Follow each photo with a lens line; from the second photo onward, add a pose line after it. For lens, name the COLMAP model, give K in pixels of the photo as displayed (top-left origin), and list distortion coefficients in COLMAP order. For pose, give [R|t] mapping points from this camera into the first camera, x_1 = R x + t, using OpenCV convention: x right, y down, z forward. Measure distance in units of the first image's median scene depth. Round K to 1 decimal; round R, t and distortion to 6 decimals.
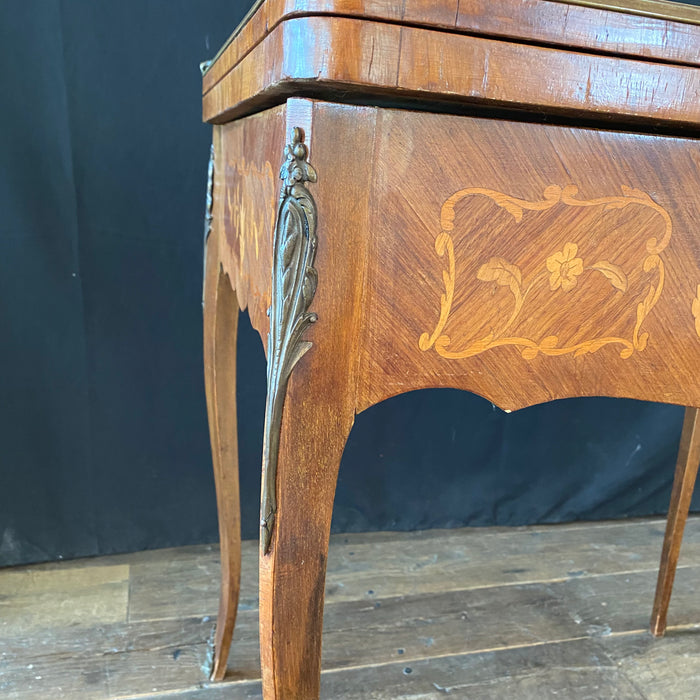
lens RADIAL K [[713.6, 0, 353.2], [0, 713.6, 352.4], [0, 0, 1]] dist [0.002322, 0.000000]
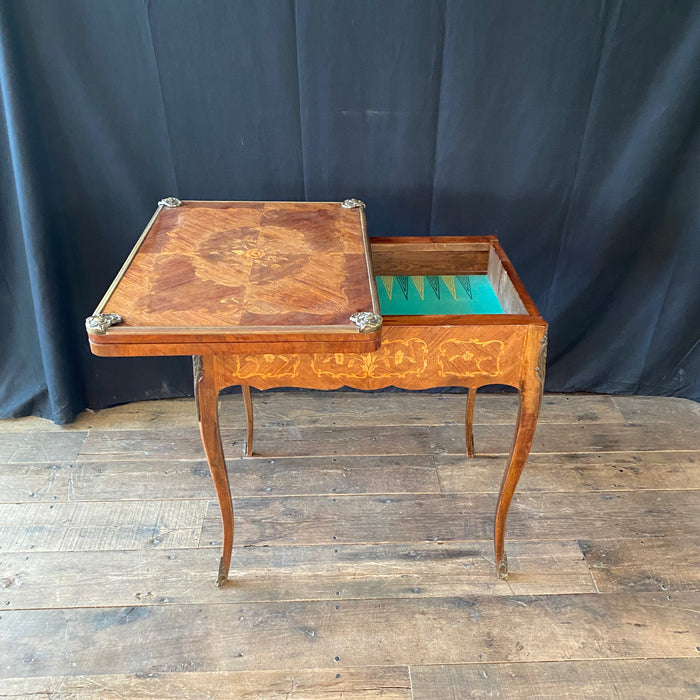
lens RADIAL K [[713.6, 0, 358.1], [0, 713.6, 356.5], [0, 0, 1]] dist [0.002322, 0.000000]
pose [[0.974693, 0.060384, -0.215237, 0.576120], [-0.002880, 0.966139, 0.258007, -0.404252], [0.223528, -0.250858, 0.941863, -0.913454]]
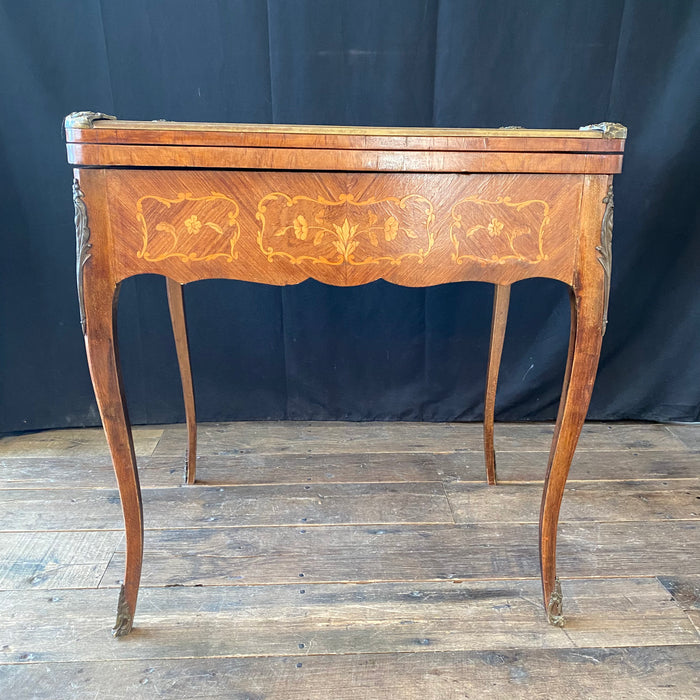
lens RADIAL K [[713.6, 0, 360.2], [0, 713.6, 362.9], [0, 0, 1]] dist [0.002322, 0.000000]
pose [[0.976620, 0.011218, -0.214682, 0.513861], [-0.000903, 0.998843, 0.048088, 0.089172], [0.214973, -0.046769, 0.975499, -0.493235]]
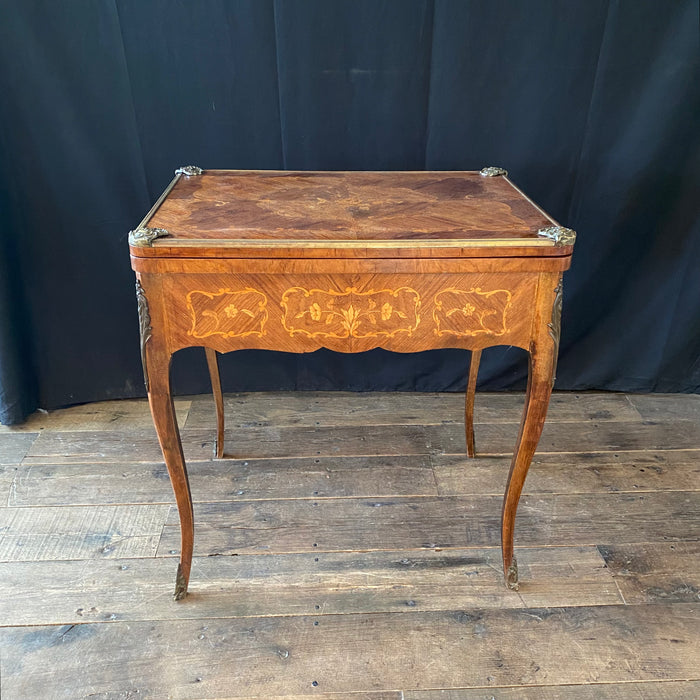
lens RADIAL K [[713.6, 0, 359.8], [0, 713.6, 359.5], [0, 0, 1]] dist [0.002322, 0.000000]
pose [[0.976943, 0.043275, -0.209067, 0.558319], [0.000046, 0.979199, 0.202900, -0.201467], [0.213499, -0.198232, 0.956620, -0.722250]]
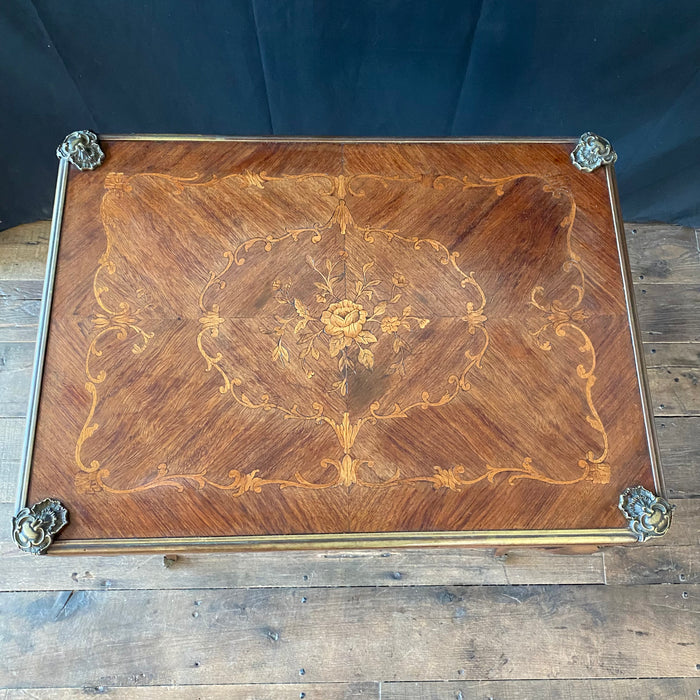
lens RADIAL K [[713.6, 0, 362.1], [0, 713.6, 348.9], [0, 0, 1]] dist [0.002322, 0.000000]
pose [[0.968936, 0.221385, -0.110235, 0.369989], [-0.032630, 0.556275, 0.830358, -0.902559], [0.245149, -0.800966, 0.546218, 0.123593]]
